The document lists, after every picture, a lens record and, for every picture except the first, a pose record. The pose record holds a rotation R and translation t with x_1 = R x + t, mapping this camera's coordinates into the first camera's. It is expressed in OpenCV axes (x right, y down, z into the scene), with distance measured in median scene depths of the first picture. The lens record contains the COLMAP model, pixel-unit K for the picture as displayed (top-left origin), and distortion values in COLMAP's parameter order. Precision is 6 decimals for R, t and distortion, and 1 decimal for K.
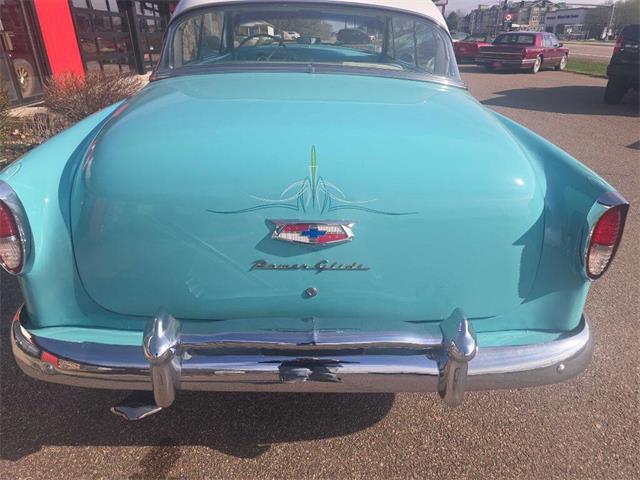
lens RADIAL K [[438.6, 0, 315.9], [0, 438.6, 238.7], [0, 0, 1]] dist [0.036345, -0.033787]
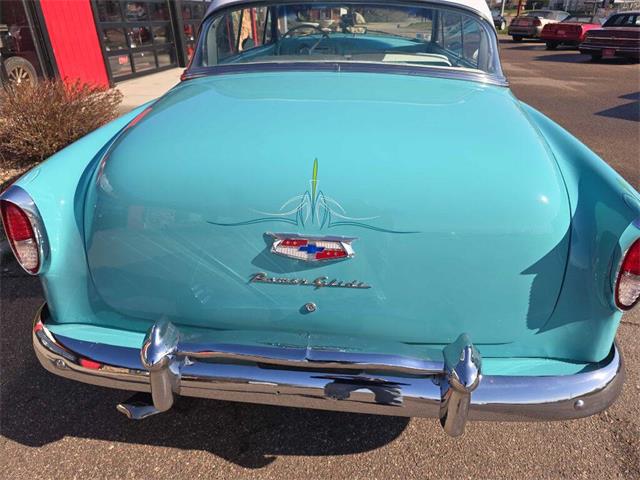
lens RADIAL K [[438.6, 0, 315.9], [0, 438.6, 238.7], [0, 0, 1]] dist [0.036345, -0.033787]
pose [[0.991848, 0.041684, -0.120416, 0.115634], [-0.037581, 0.998639, 0.036155, -0.068392], [0.121759, -0.031335, 0.992065, 0.033624]]
